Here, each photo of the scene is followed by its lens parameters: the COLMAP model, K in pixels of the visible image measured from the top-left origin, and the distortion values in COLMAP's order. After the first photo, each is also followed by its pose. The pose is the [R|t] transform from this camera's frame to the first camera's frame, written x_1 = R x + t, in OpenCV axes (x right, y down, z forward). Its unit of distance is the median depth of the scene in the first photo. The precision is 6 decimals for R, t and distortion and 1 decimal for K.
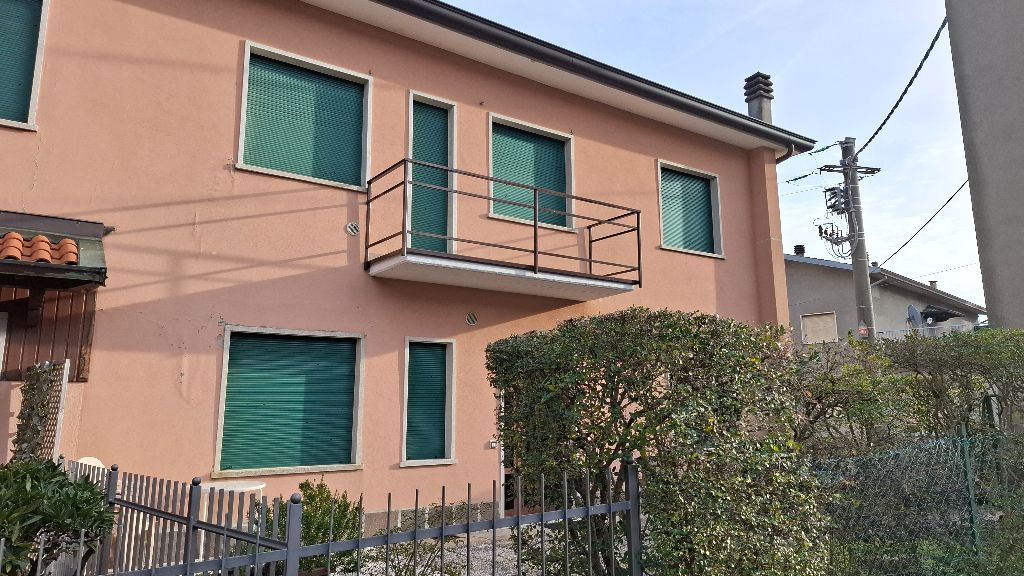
lens RADIAL K [[691.6, 0, 515.2], [0, 691.6, 284.0], [0, 0, 1]] dist [0.098450, -0.123344]
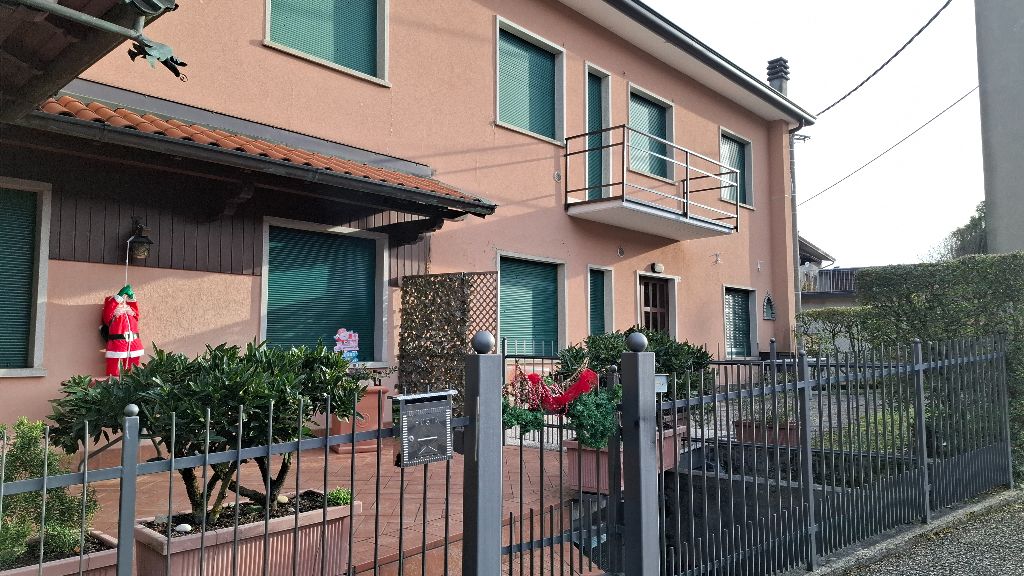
lens RADIAL K [[691.6, 0, 515.2], [0, 691.6, 284.0], [0, 0, 1]] dist [0.098450, -0.123344]
pose [[0.975730, 0.025827, 0.217447, -0.560094], [-0.047185, 0.994490, 0.093611, -0.000545], [-0.213831, -0.101600, 0.971573, -0.207139]]
